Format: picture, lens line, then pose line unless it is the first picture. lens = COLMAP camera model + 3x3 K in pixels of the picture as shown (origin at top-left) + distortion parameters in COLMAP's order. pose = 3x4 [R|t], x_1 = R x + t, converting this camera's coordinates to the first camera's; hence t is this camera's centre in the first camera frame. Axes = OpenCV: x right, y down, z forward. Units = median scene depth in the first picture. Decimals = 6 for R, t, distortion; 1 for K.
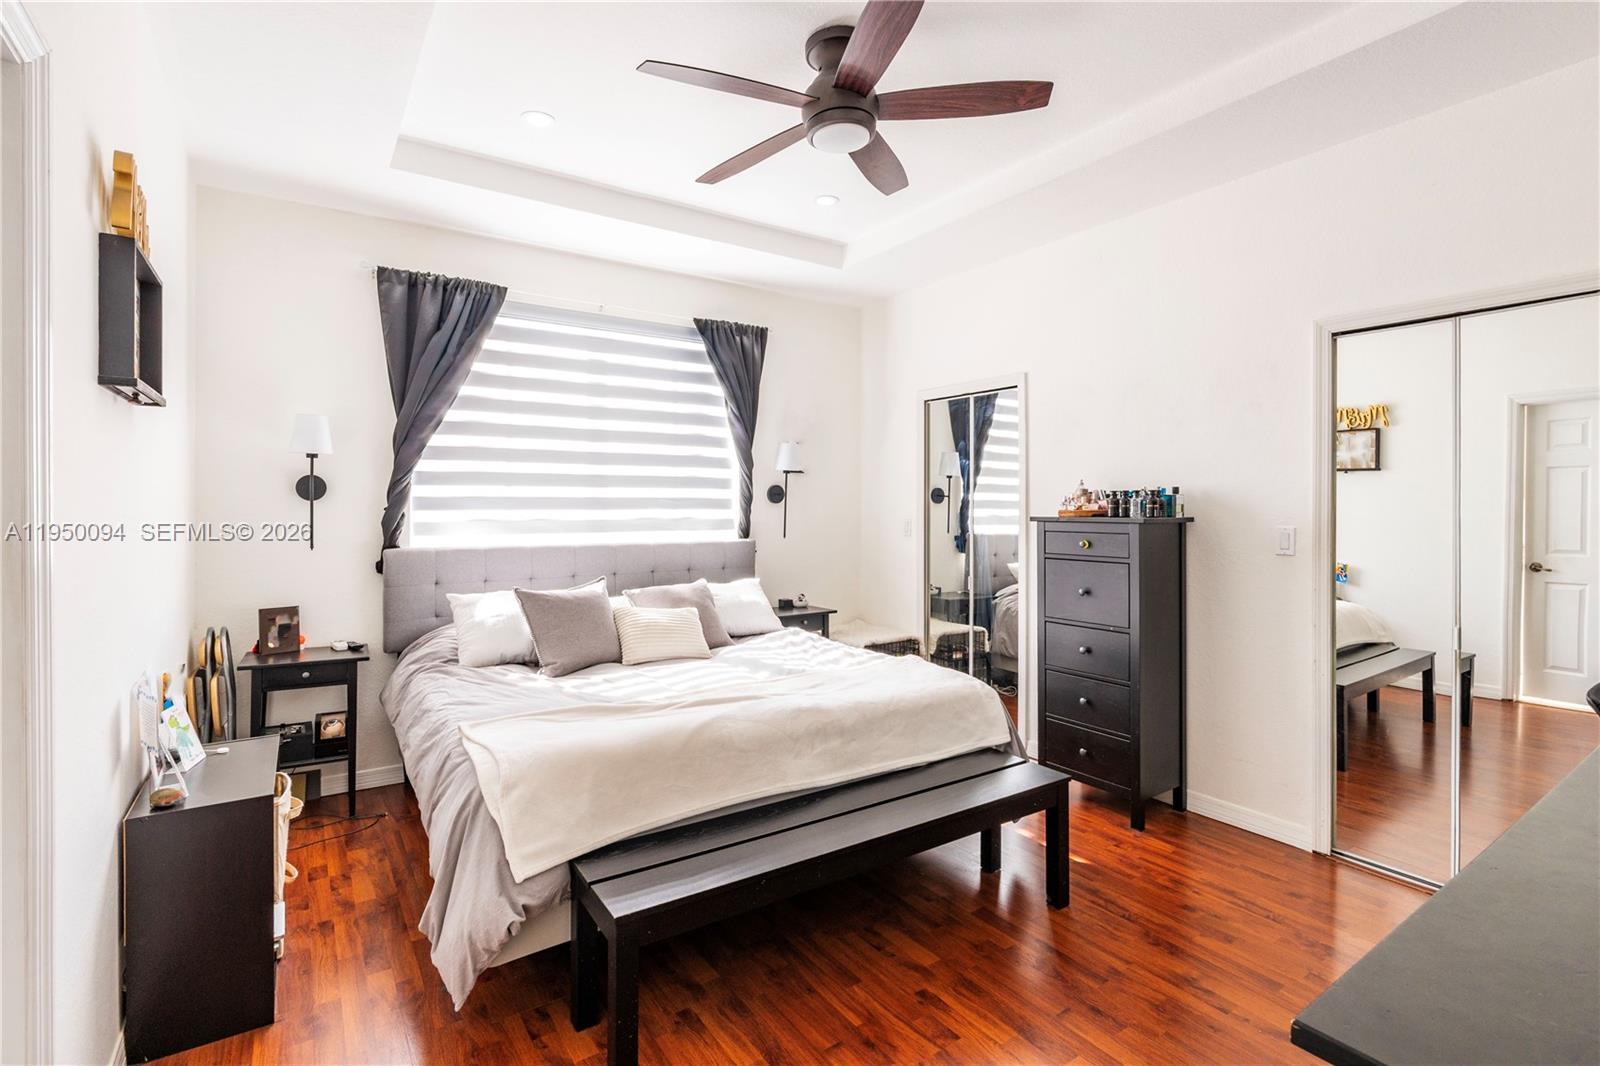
lens RADIAL K [[742.4, 0, 794.7], [0, 742.4, 505.5], [0, 0, 1]] dist [-0.003458, -0.000468]
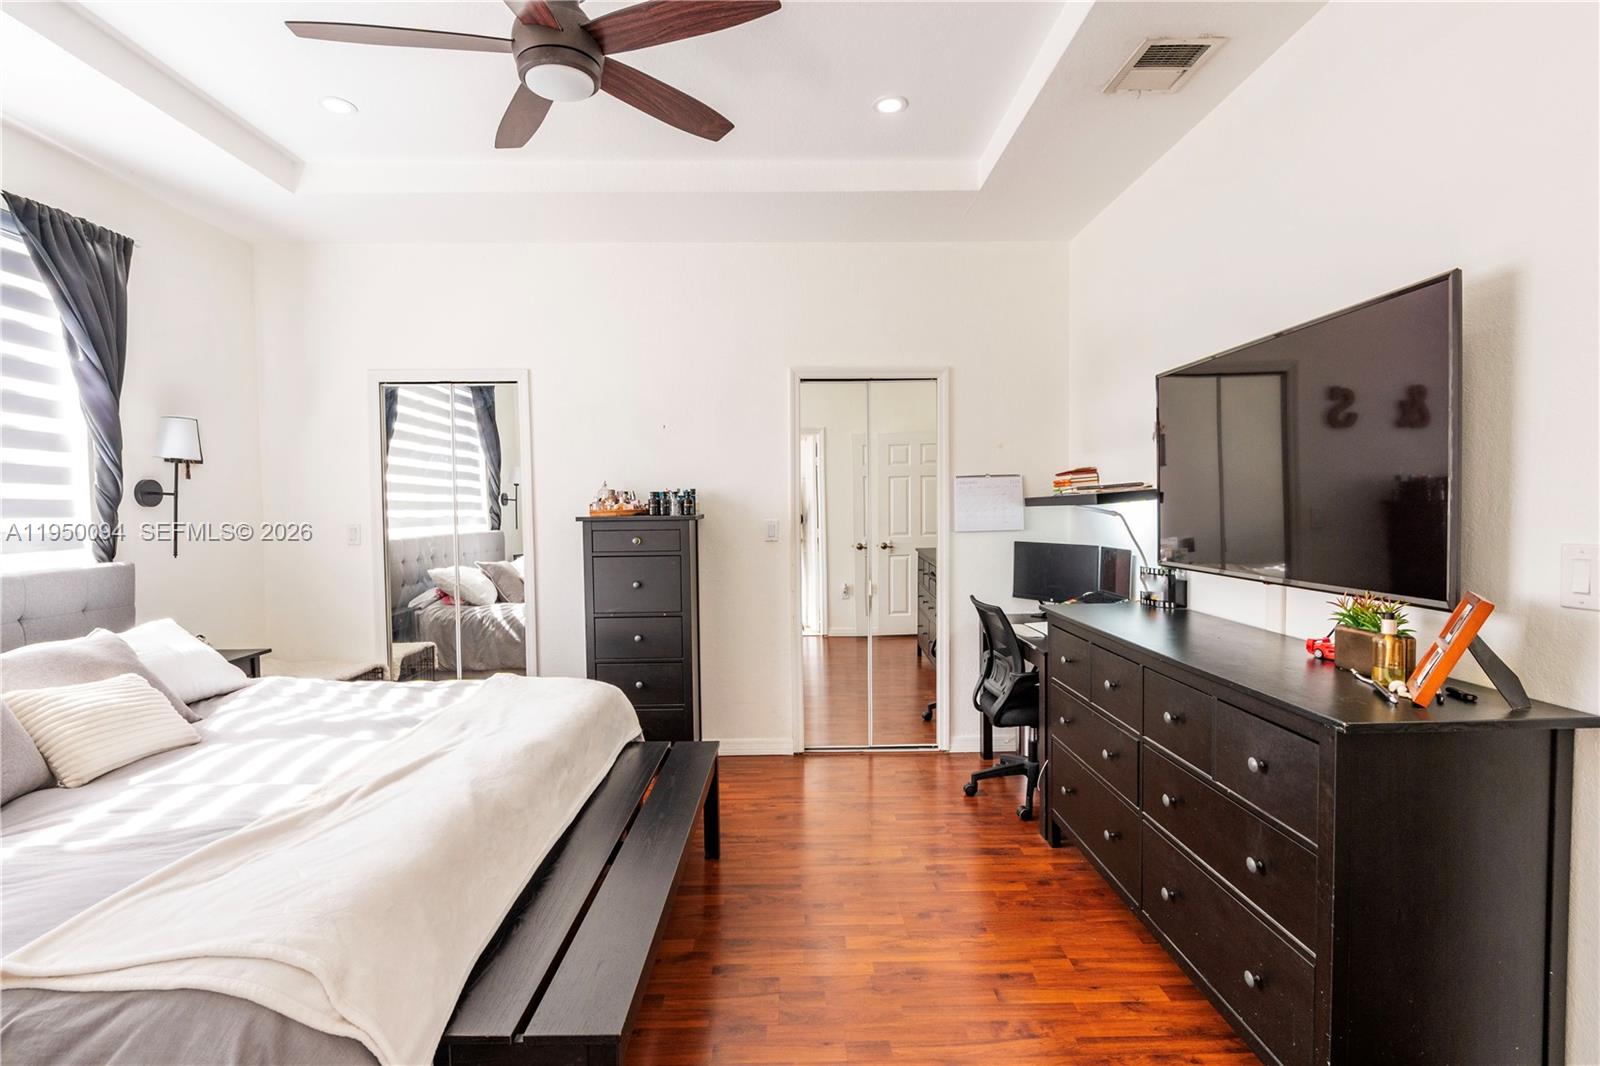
lens RADIAL K [[742.4, 0, 799.2], [0, 742.4, 530.5], [0, 0, 1]] dist [-0.003458, -0.000468]
pose [[0.548217, -0.037174, 0.835509, -0.336596], [0.010311, 0.999236, 0.037693, -0.001347], [-0.836272, -0.012049, 0.548182, 0.181798]]
